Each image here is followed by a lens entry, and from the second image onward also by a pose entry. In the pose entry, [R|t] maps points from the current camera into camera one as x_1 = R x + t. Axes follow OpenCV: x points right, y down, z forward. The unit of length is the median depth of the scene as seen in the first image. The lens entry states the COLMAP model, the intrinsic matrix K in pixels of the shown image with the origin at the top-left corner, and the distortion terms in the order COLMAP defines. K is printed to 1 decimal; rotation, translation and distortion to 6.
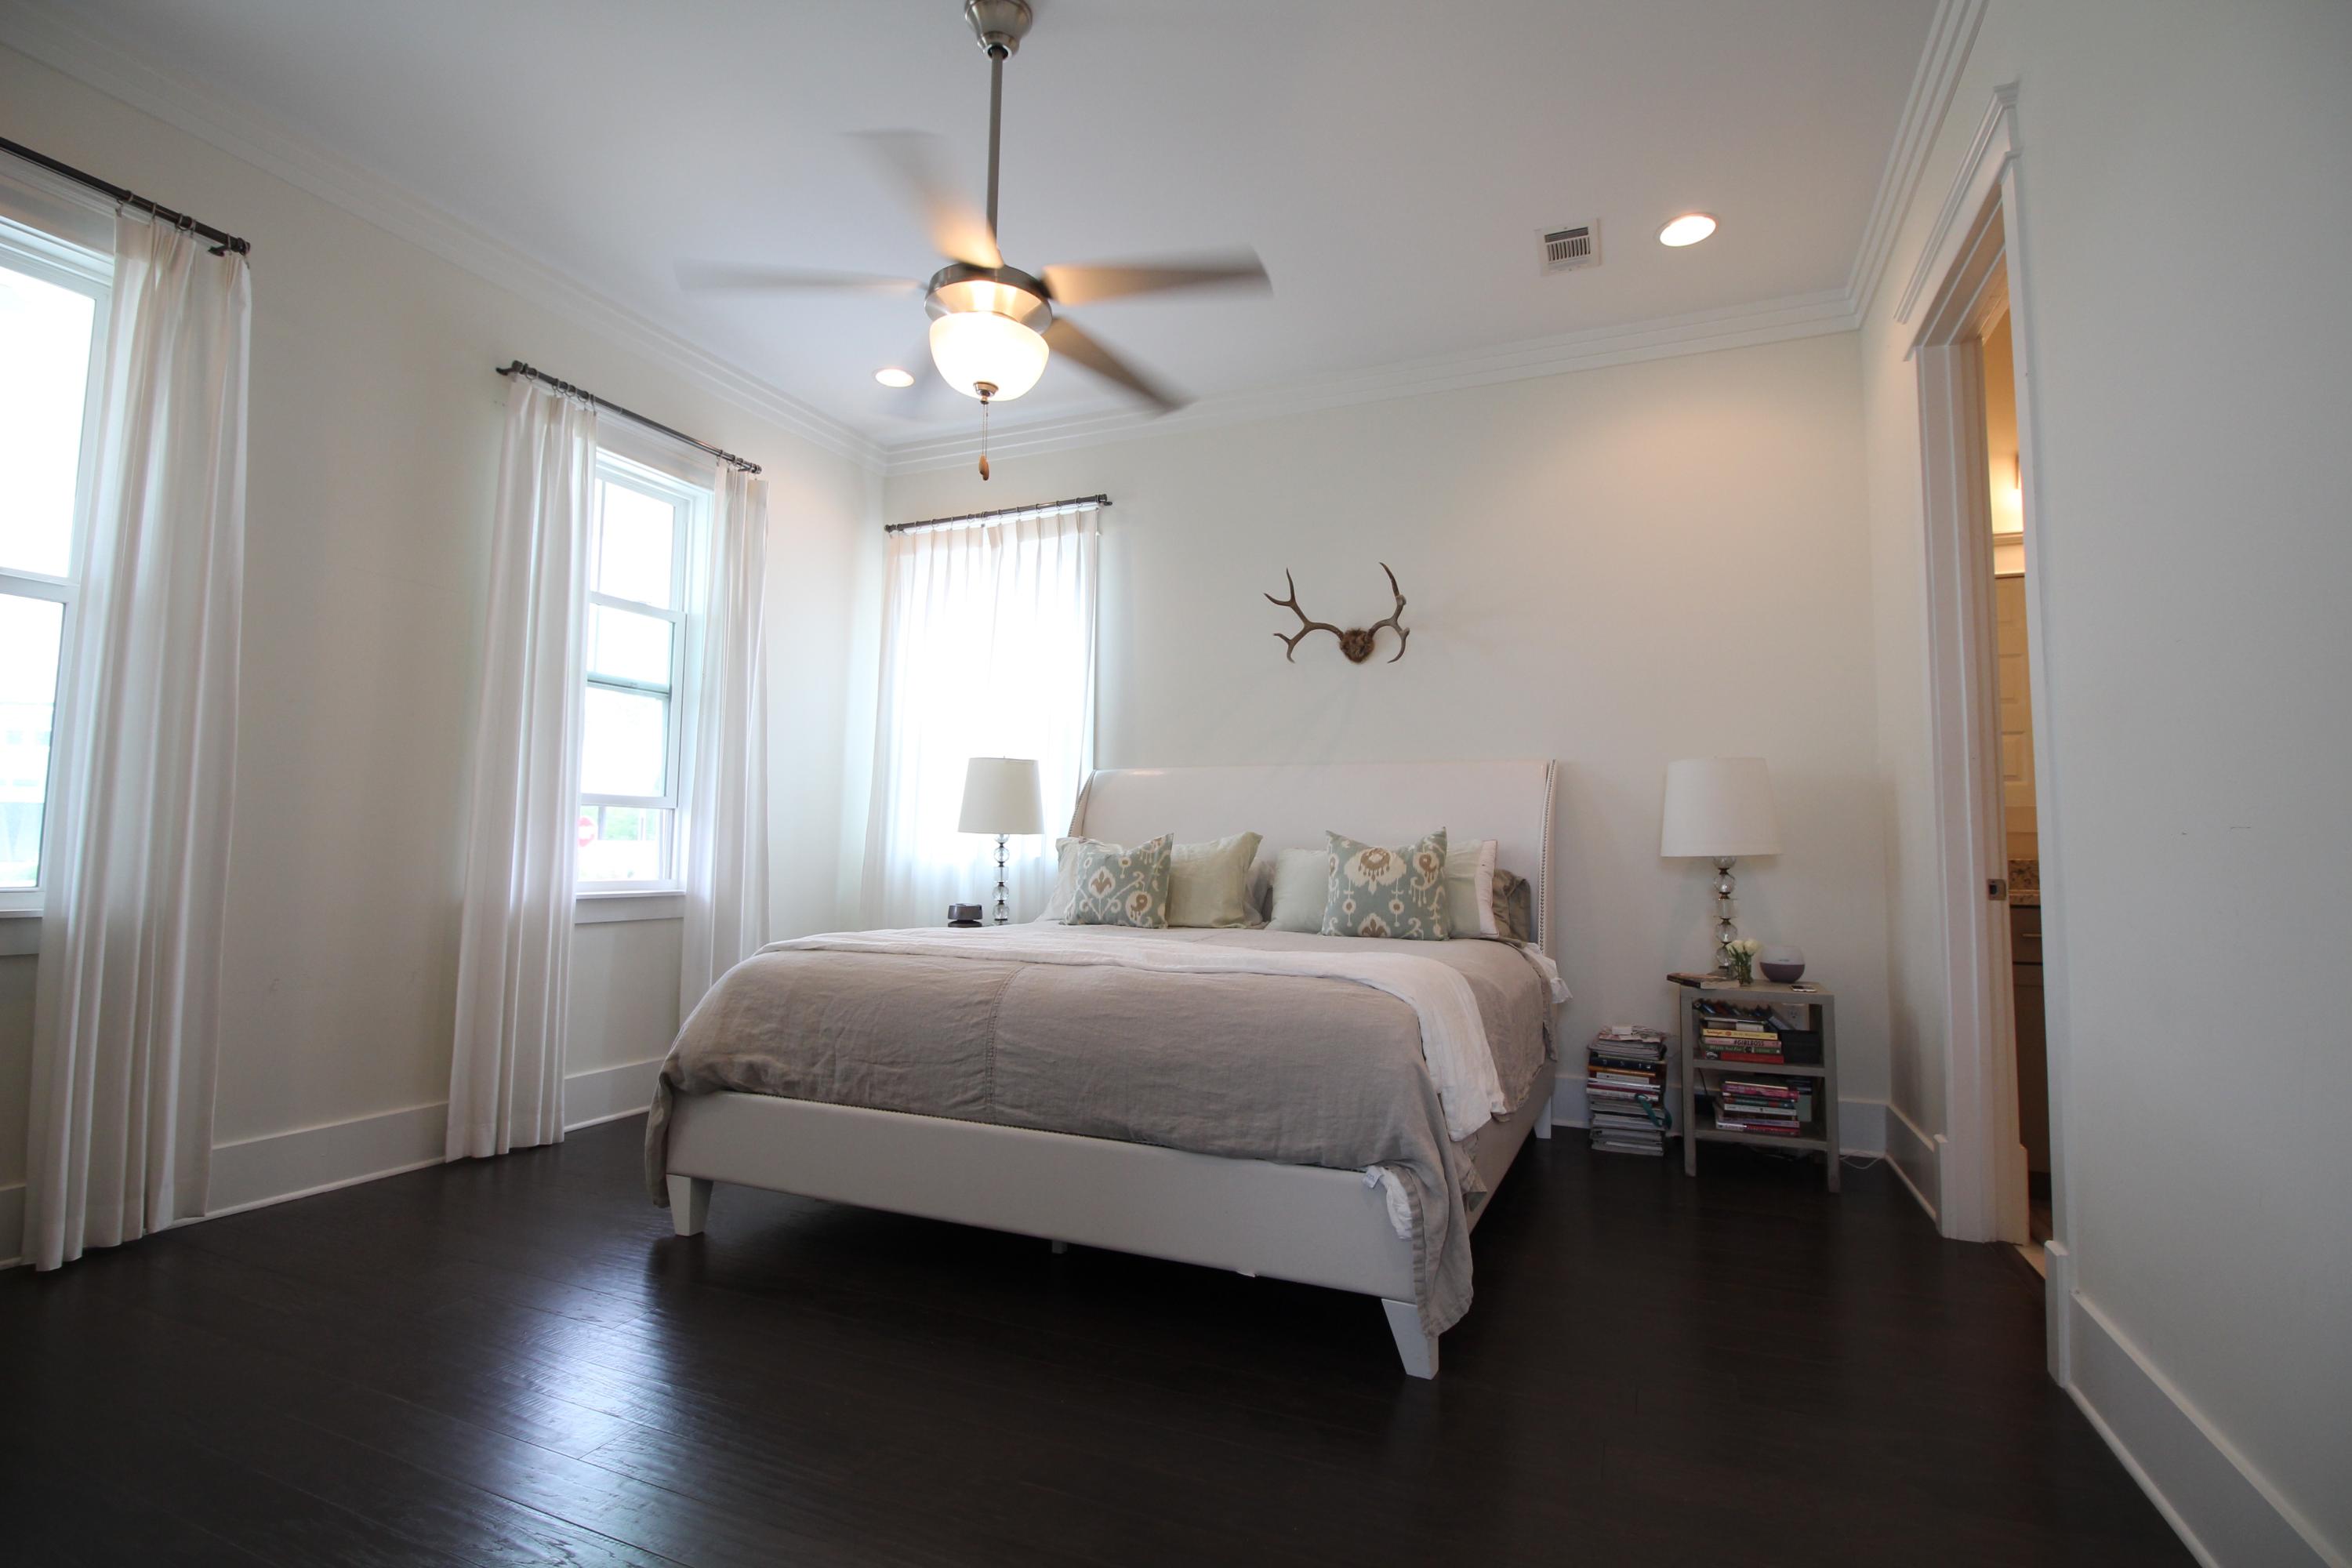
lens RADIAL K [[1089.6, 0, 1187.2], [0, 1089.6, 785.4], [0, 0, 1]] dist [-0.011037, -0.000657]
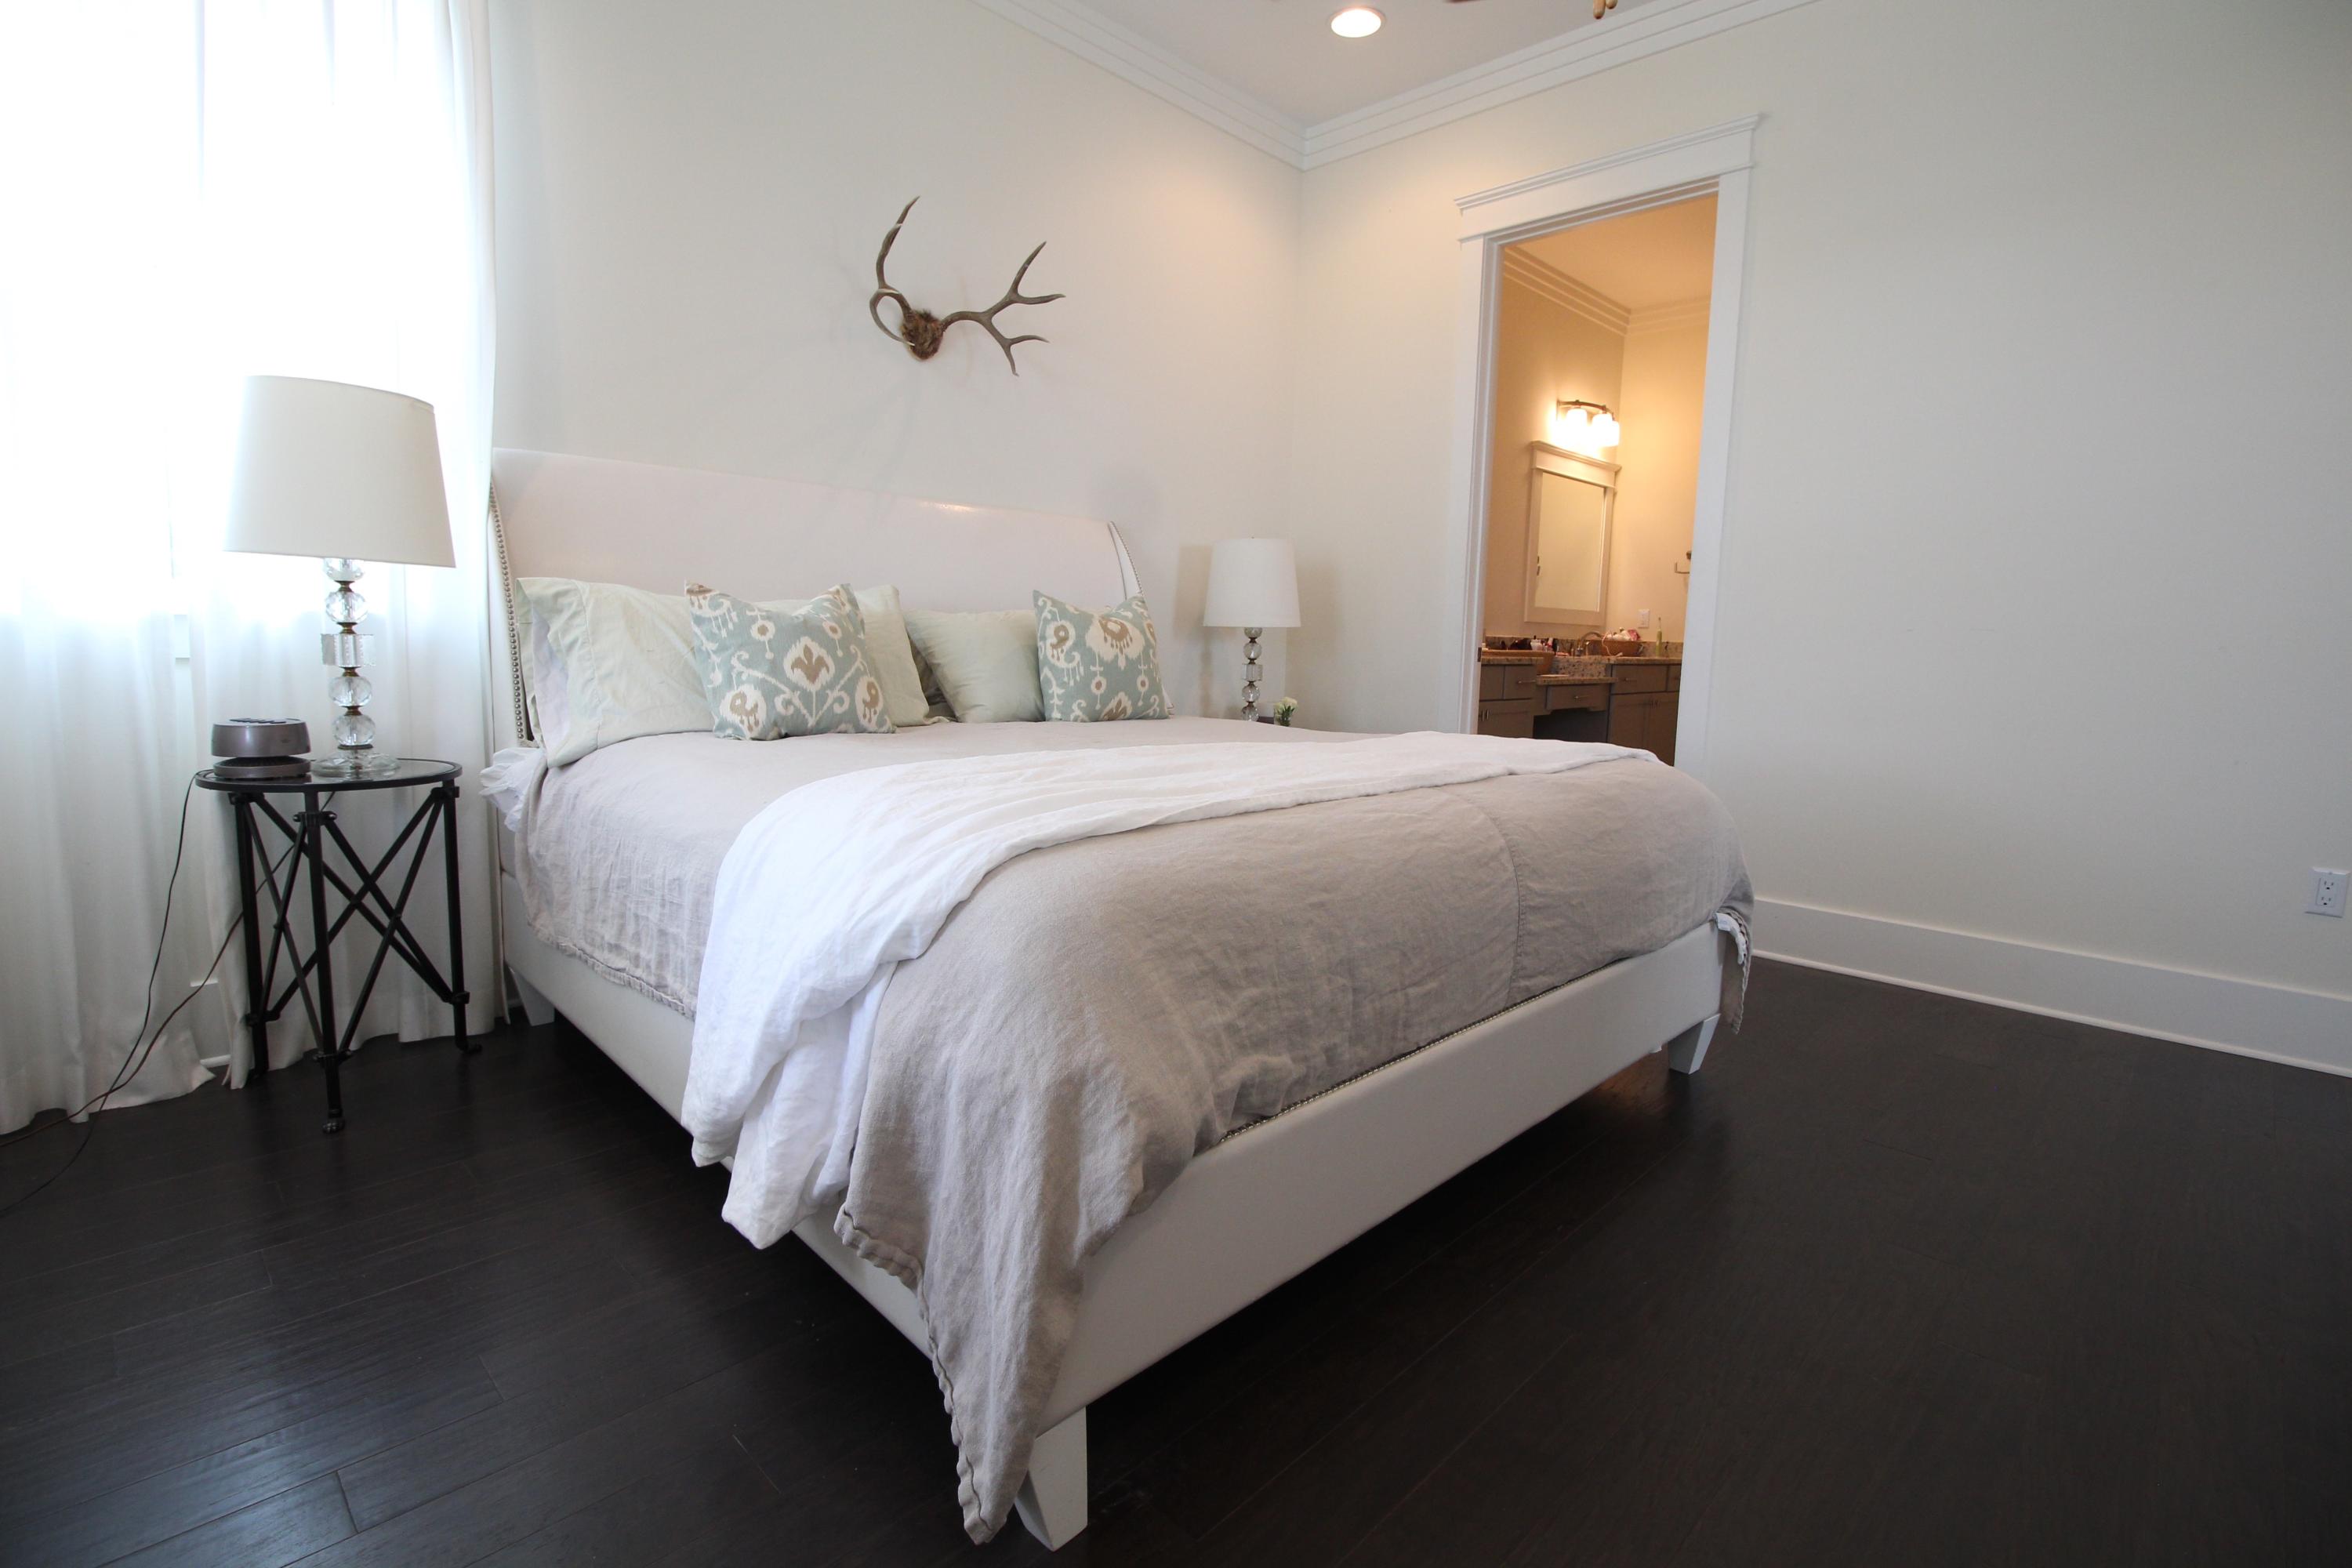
lens RADIAL K [[1089.6, 0, 1188.1], [0, 1089.6, 778.4], [0, 0, 1]] dist [-0.011037, -0.000657]
pose [[0.355805, -0.125052, 0.926156, -0.570007], [-0.085178, 0.982543, 0.165389, 0.035295], [-0.930671, -0.137735, 0.338942, 0.607440]]
